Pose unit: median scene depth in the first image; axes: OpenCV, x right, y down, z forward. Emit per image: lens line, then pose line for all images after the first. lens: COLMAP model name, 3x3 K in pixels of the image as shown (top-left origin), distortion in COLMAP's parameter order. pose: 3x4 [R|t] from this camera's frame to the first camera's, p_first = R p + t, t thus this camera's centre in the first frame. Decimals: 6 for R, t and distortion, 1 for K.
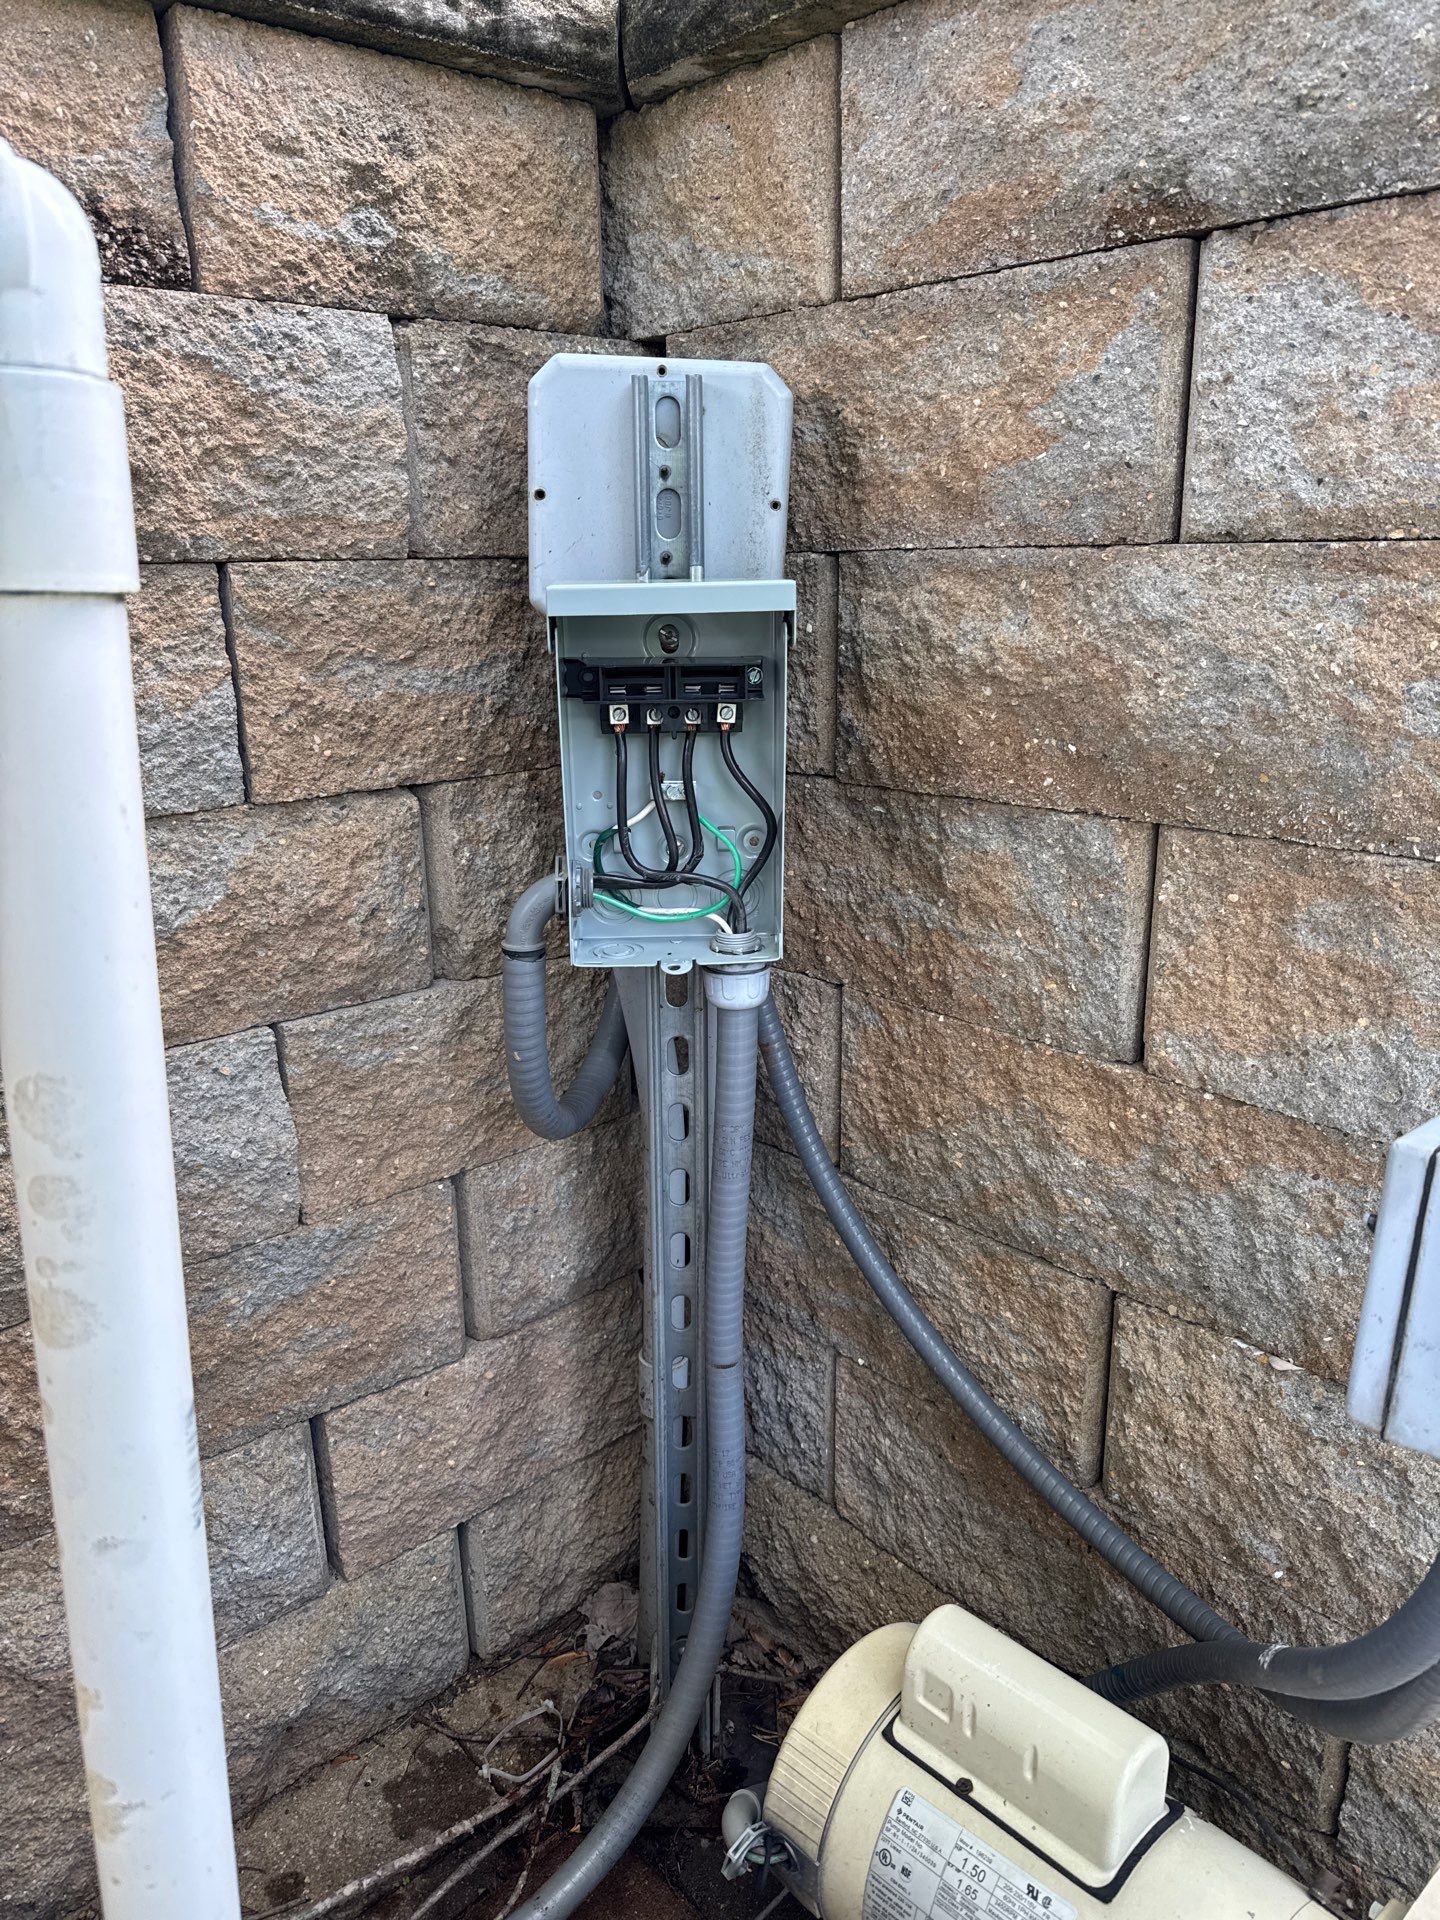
lens RADIAL K [[1227.9, 0, 676.8], [0, 1227.9, 960.9], [0, 0, 1]] dist [0.032812, -0.037106]
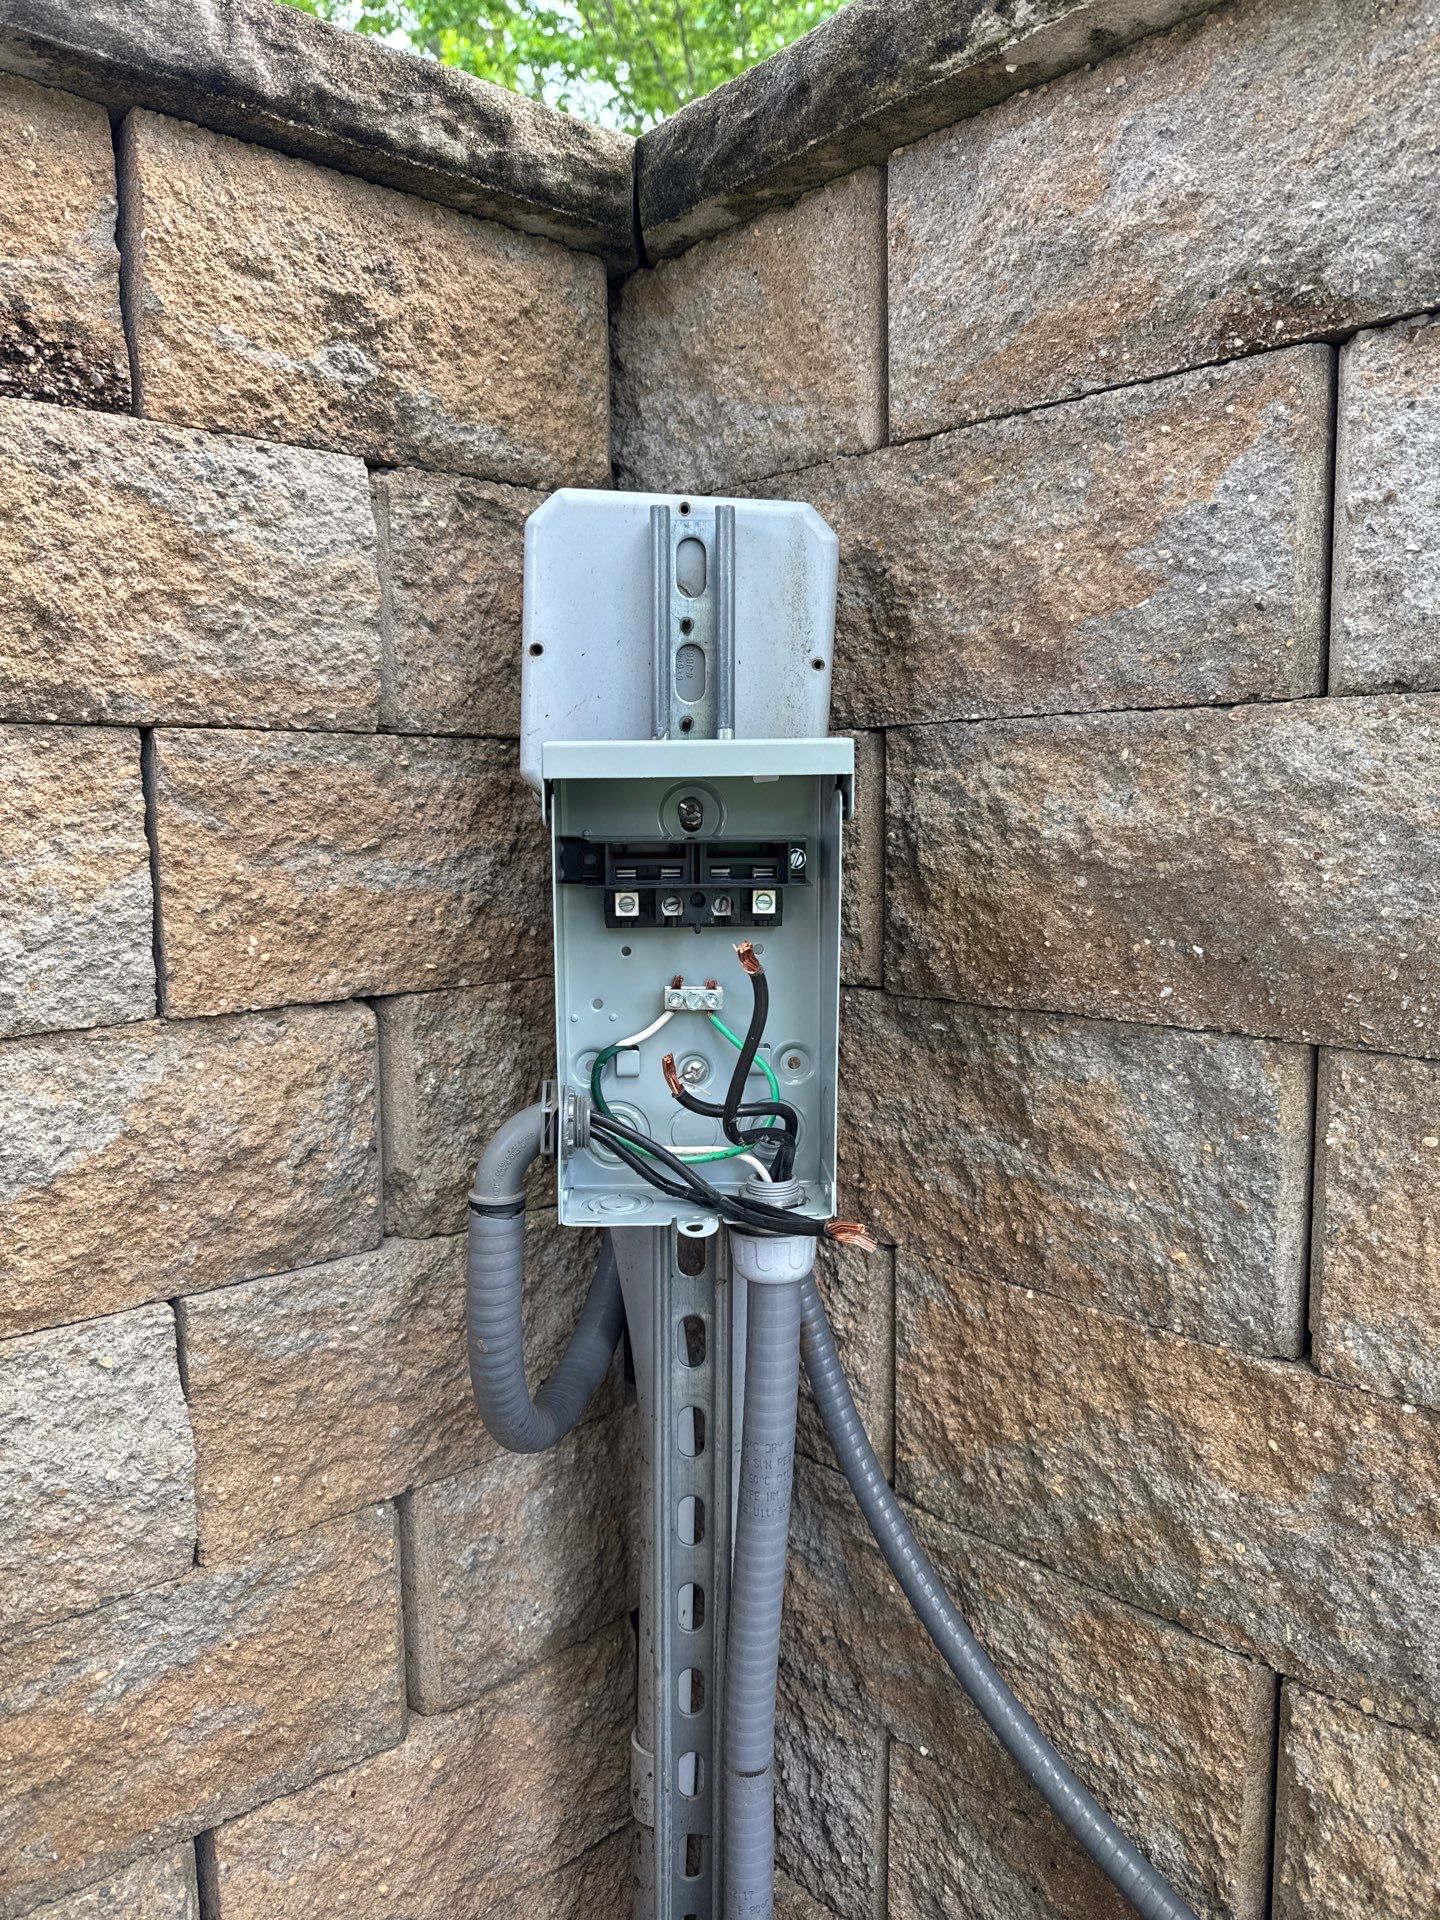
lens RADIAL K [[1227.9, 0, 676.8], [0, 1227.9, 960.9], [0, 0, 1]] dist [0.032812, -0.037106]
pose [[0.999843, 0.006144, 0.016618, -0.027164], [-0.002856, 0.981578, -0.191041, -0.012335], [-0.017486, 0.190963, 0.981441, 0.214952]]
